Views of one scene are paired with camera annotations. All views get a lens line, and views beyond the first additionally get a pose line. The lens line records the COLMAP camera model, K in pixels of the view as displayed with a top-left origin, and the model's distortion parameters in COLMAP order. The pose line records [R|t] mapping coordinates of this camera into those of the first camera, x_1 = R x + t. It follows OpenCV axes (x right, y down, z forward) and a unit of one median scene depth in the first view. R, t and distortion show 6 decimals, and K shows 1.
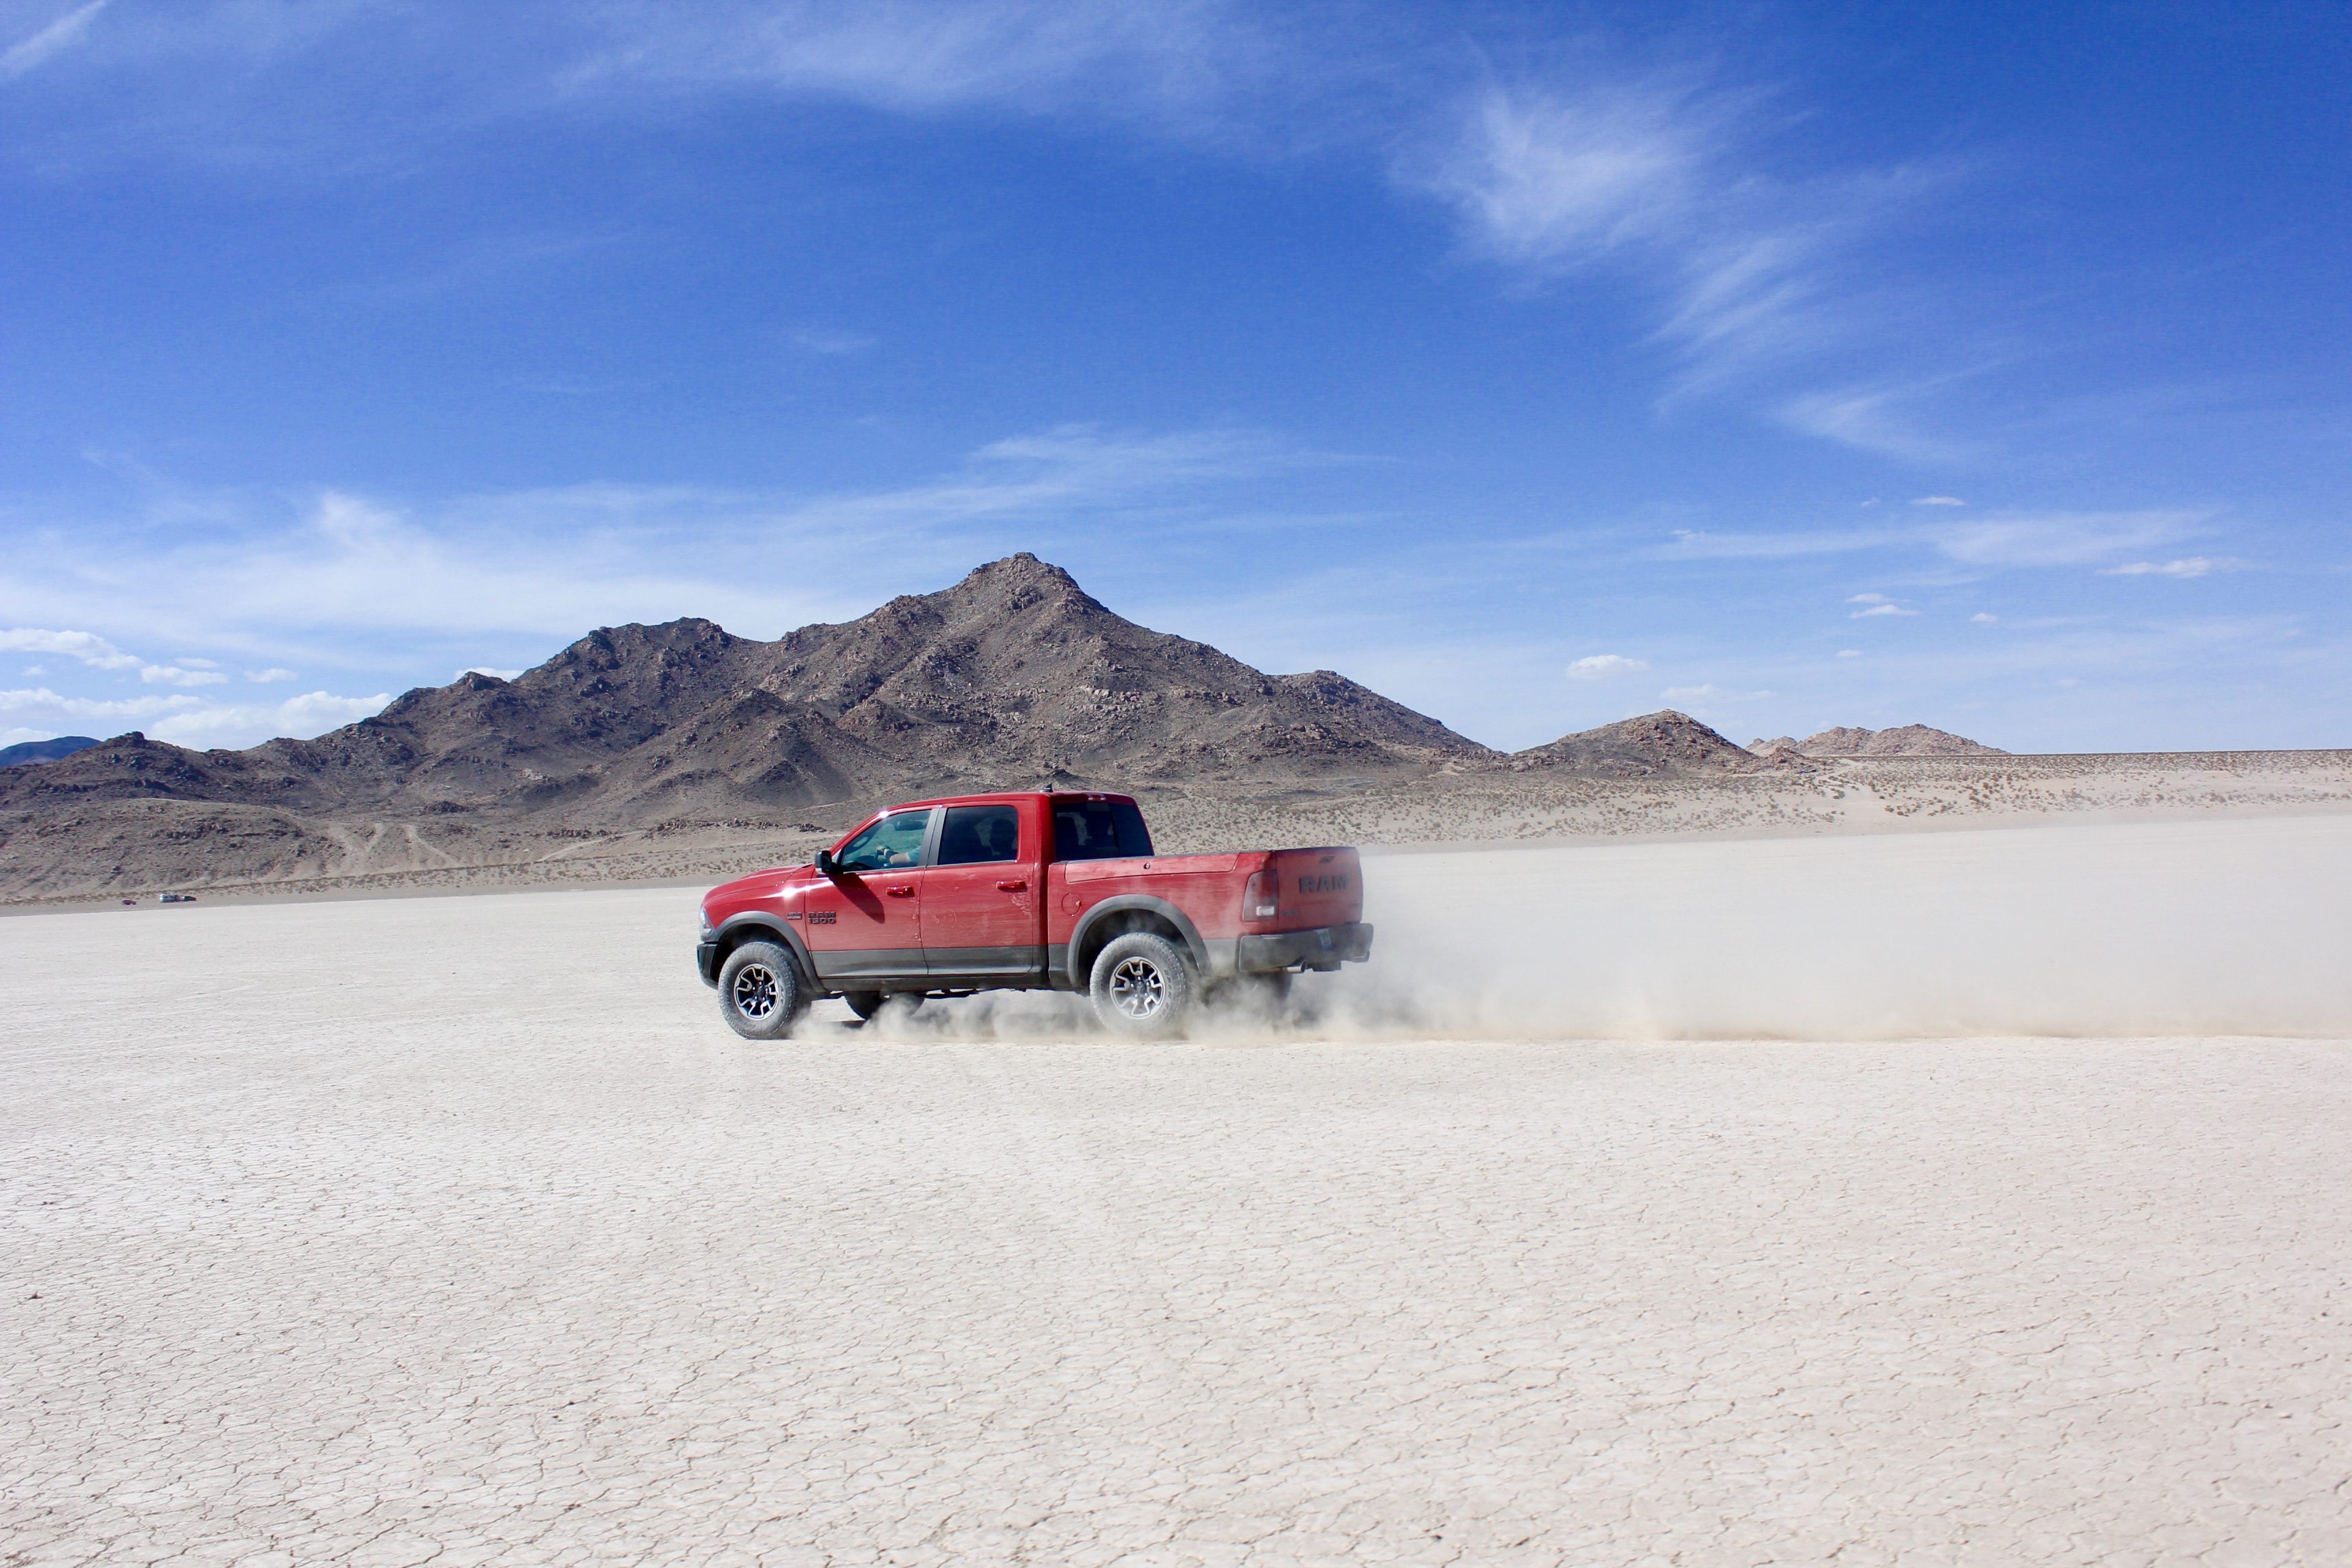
lens RADIAL K [[2230.0, 0, 1221.7], [0, 2230.0, 793.4], [0, 0, 1]] dist [-0.056405, 0.000000]
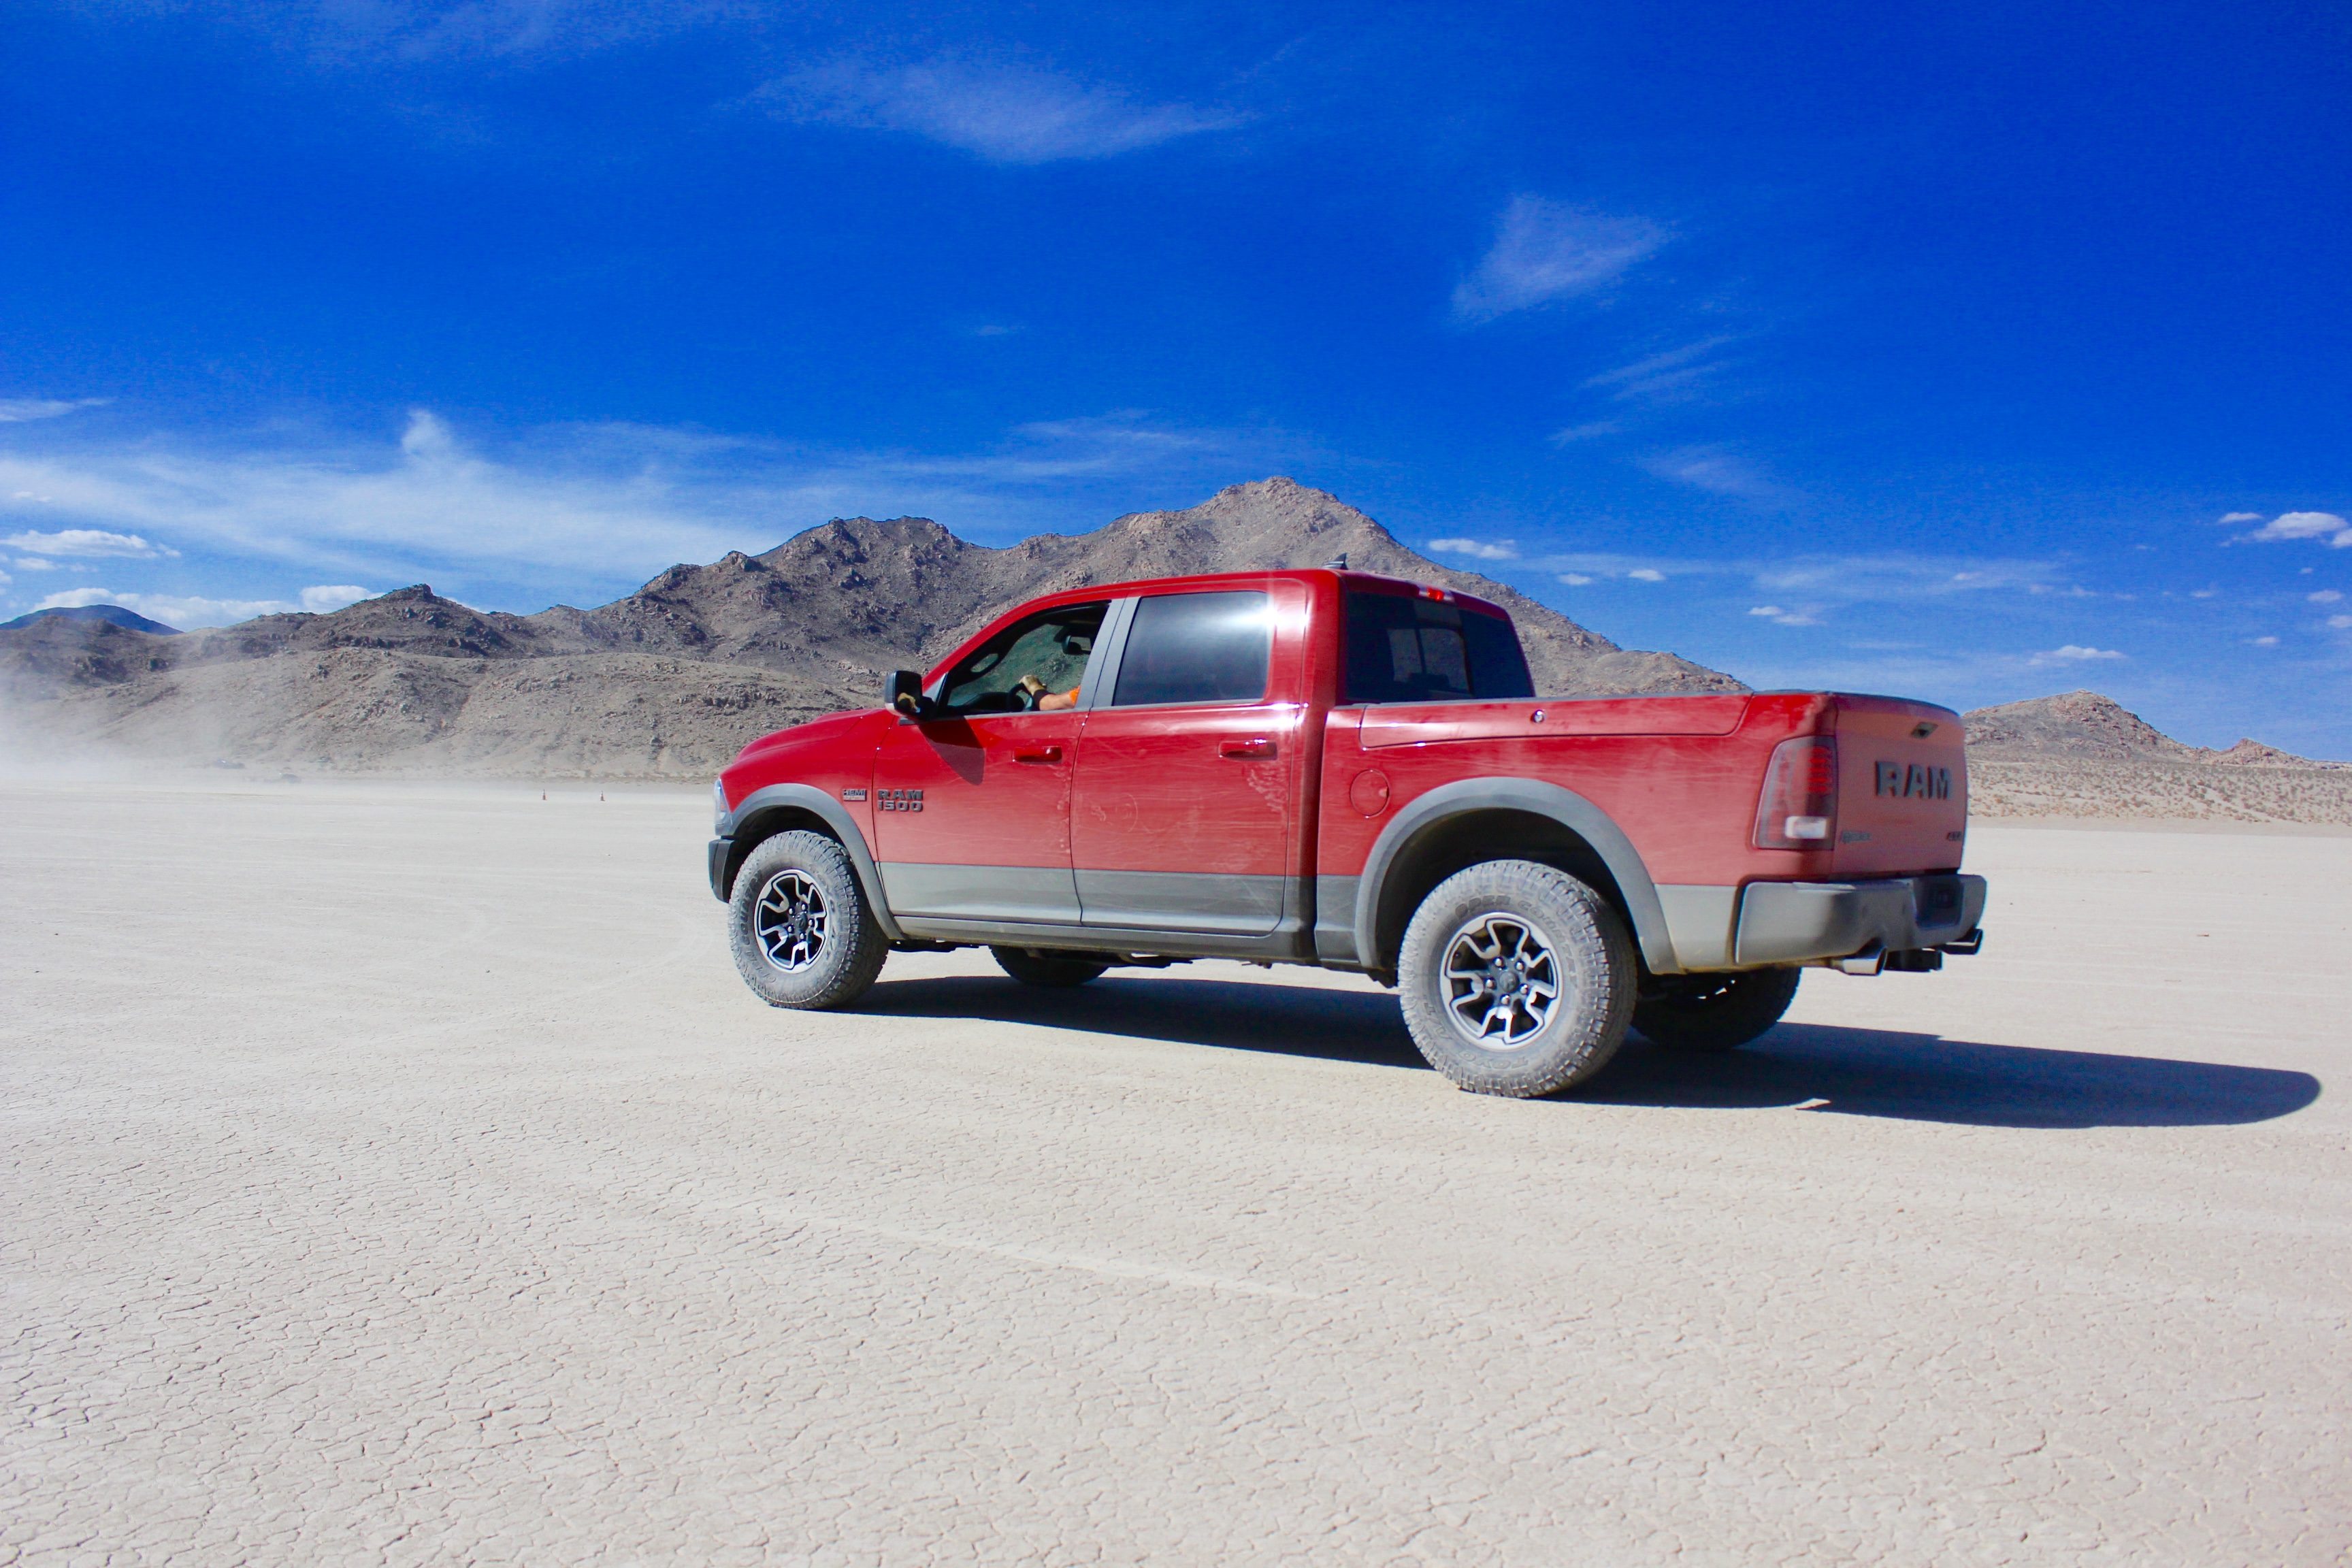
lens RADIAL K [[1938.2, 0, 1189.3], [0, 1938.2, 791.5], [0, 0, 1]] dist [-0.175962, 0.137123]
pose [[0.994166, 0.071635, 0.080636, -0.206284], [-0.073686, 0.997022, 0.022745, 0.012690], [-0.078767, -0.028554, 0.996484, 0.183650]]
